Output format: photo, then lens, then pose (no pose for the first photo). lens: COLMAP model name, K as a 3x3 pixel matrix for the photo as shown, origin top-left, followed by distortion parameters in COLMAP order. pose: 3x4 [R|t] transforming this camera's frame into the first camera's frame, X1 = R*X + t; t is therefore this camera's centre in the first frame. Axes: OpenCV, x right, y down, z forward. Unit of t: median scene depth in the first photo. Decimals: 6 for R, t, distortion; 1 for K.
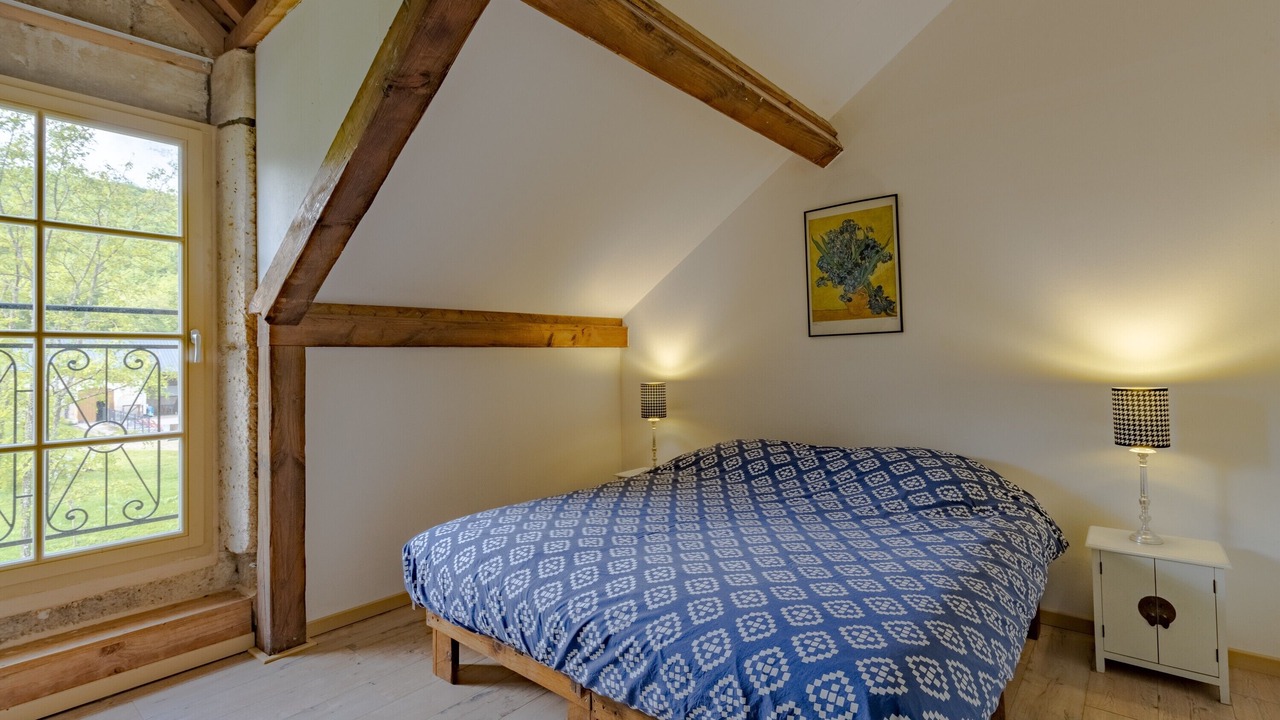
lens RADIAL K [[601.1, 0, 640.7], [0, 601.1, 355.9], [0, 0, 1]] dist [0.005539, 0.000905]
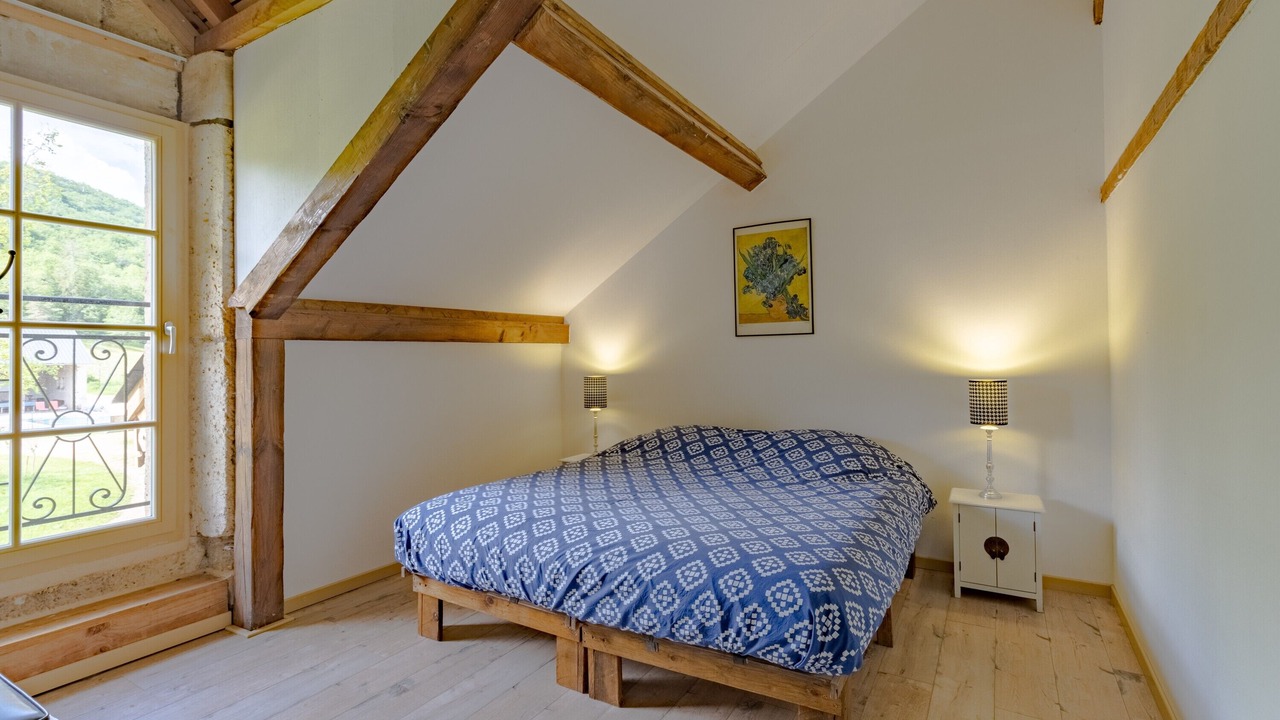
lens RADIAL K [[601.1, 0, 640.7], [0, 601.1, 357.9], [0, 0, 1]] dist [0.005539, 0.000905]
pose [[0.987210, 0.008414, 0.159206, -0.113404], [-0.010067, 0.999903, 0.009584, 0.000212], [-0.159110, -0.011064, 0.987199, -0.152908]]
